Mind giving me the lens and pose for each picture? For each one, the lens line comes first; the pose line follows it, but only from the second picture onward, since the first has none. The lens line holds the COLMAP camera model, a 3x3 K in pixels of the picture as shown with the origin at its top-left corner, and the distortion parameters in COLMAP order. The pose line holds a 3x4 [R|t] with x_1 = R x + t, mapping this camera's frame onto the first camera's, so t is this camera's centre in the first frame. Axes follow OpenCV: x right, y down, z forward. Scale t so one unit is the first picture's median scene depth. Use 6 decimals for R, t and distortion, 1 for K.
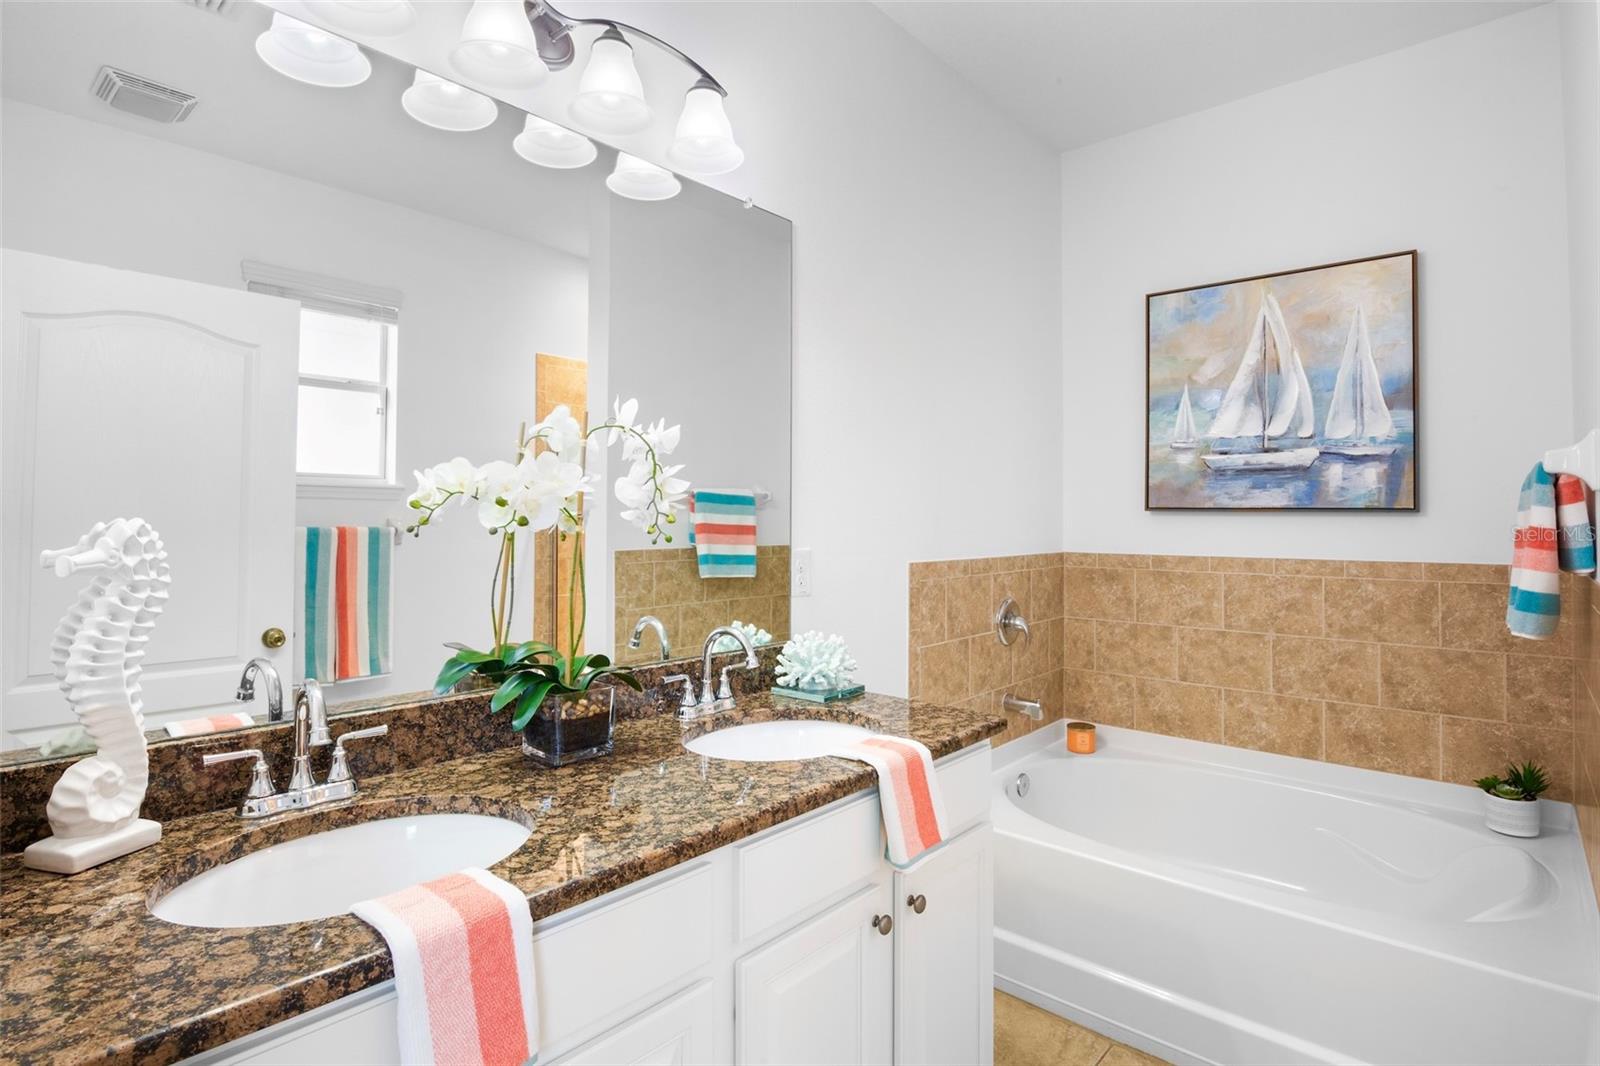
lens RADIAL K [[784.2, 0, 802.5], [0, 784.2, 513.7], [0, 0, 1]] dist [-0.017467, 0.000042]
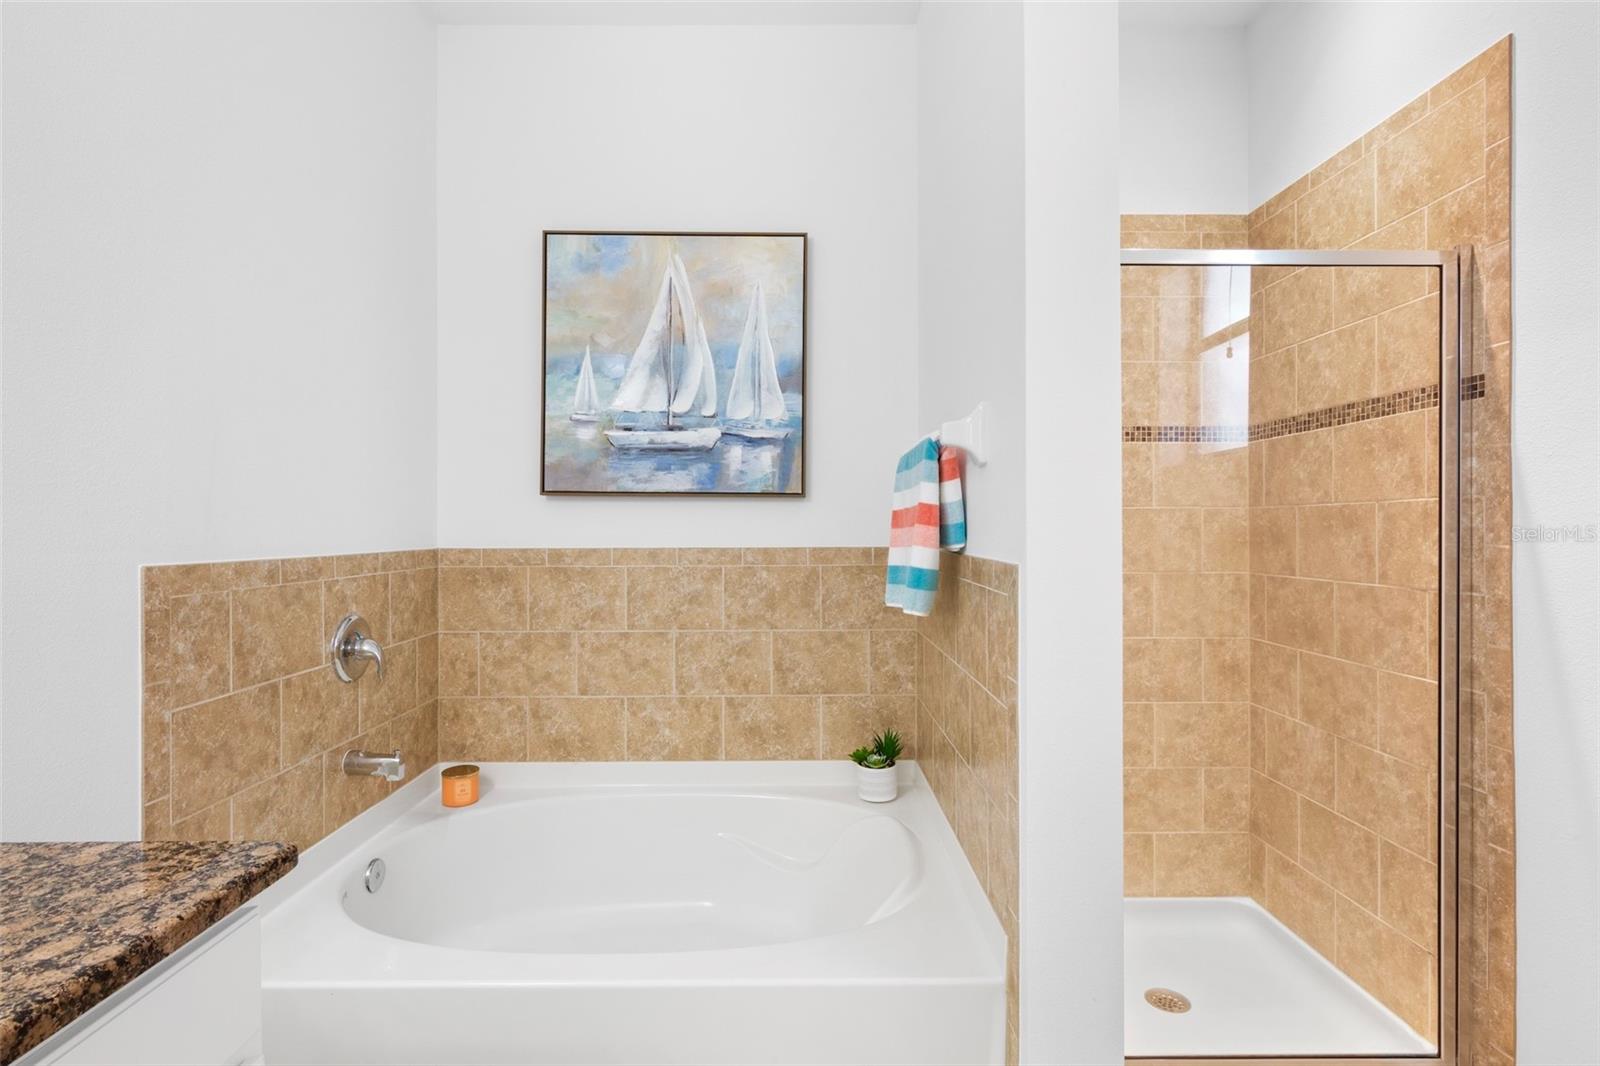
lens RADIAL K [[784.2, 0, 802.5], [0, 784.2, 513.7], [0, 0, 1]] dist [-0.017467, 0.000042]
pose [[0.738708, 0.005216, 0.674005, 0.097638], [-0.001359, 0.999980, -0.006249, 0.023663], [-0.674024, 0.003700, 0.738700, 0.230106]]
